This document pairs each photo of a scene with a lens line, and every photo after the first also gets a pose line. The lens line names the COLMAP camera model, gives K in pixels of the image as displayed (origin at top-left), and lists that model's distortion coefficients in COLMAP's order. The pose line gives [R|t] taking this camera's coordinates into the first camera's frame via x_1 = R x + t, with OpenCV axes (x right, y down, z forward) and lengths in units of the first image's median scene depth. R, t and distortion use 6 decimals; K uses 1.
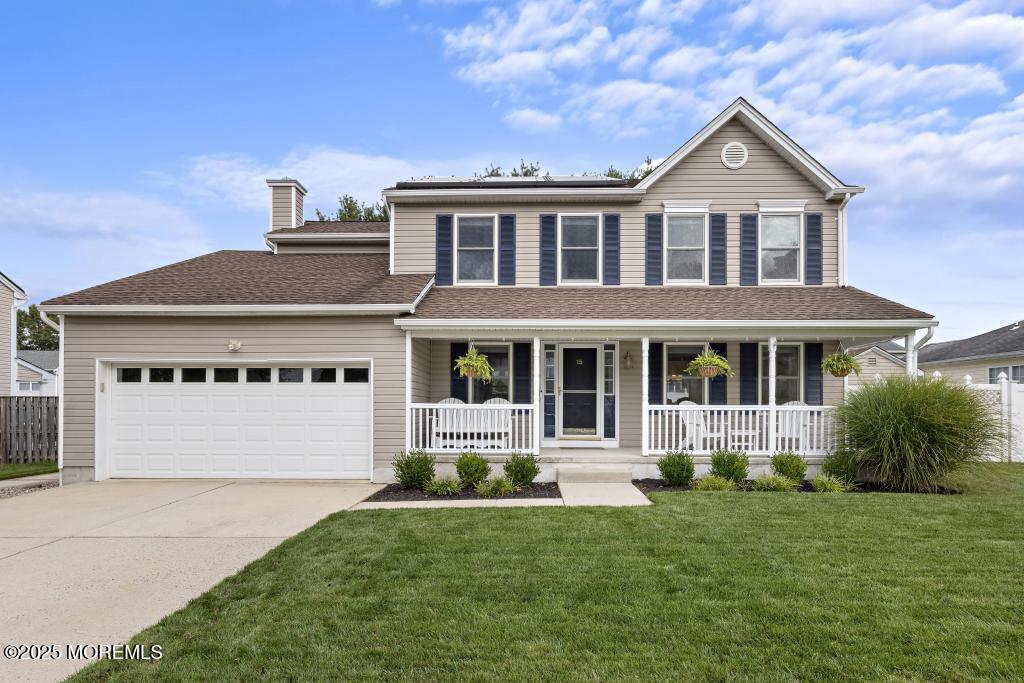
lens RADIAL K [[560.1, 0, 513.5], [0, 560.1, 401.3], [0, 0, 1]] dist [0.015787, -0.004101]
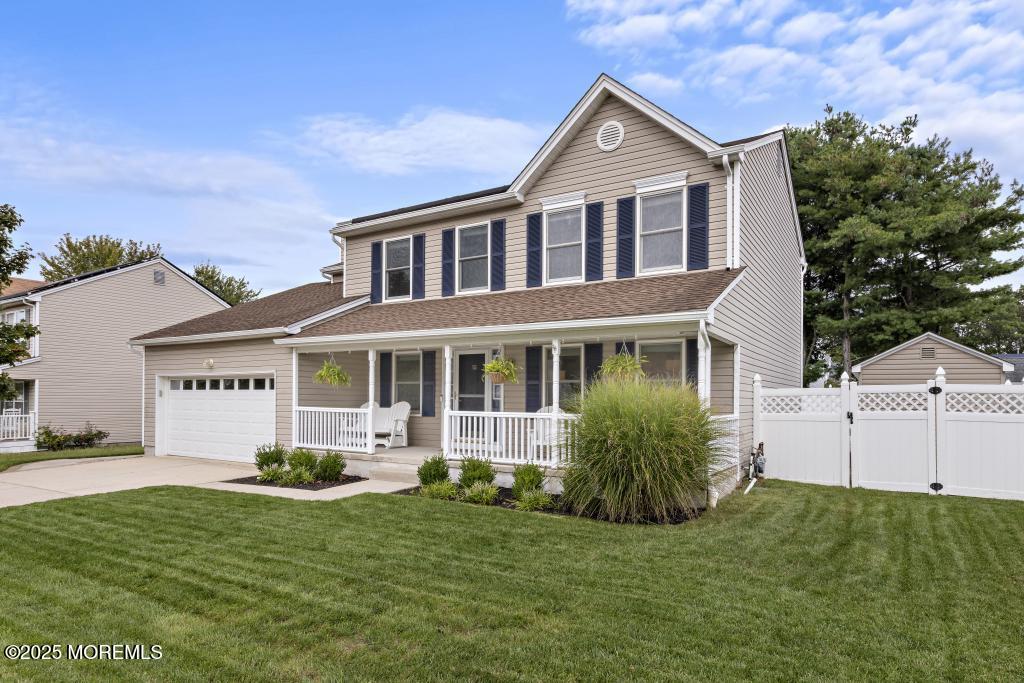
lens RADIAL K [[580.3, 0, 502.7], [0, 580.3, 393.8], [0, 0, 1]] dist [0.024550, 0.004567]
pose [[0.864474, 0.000906, -0.502677, 0.721242], [-0.002815, 0.999991, -0.003039, -0.018415], [0.502669, 0.004043, 0.864469, 0.101800]]
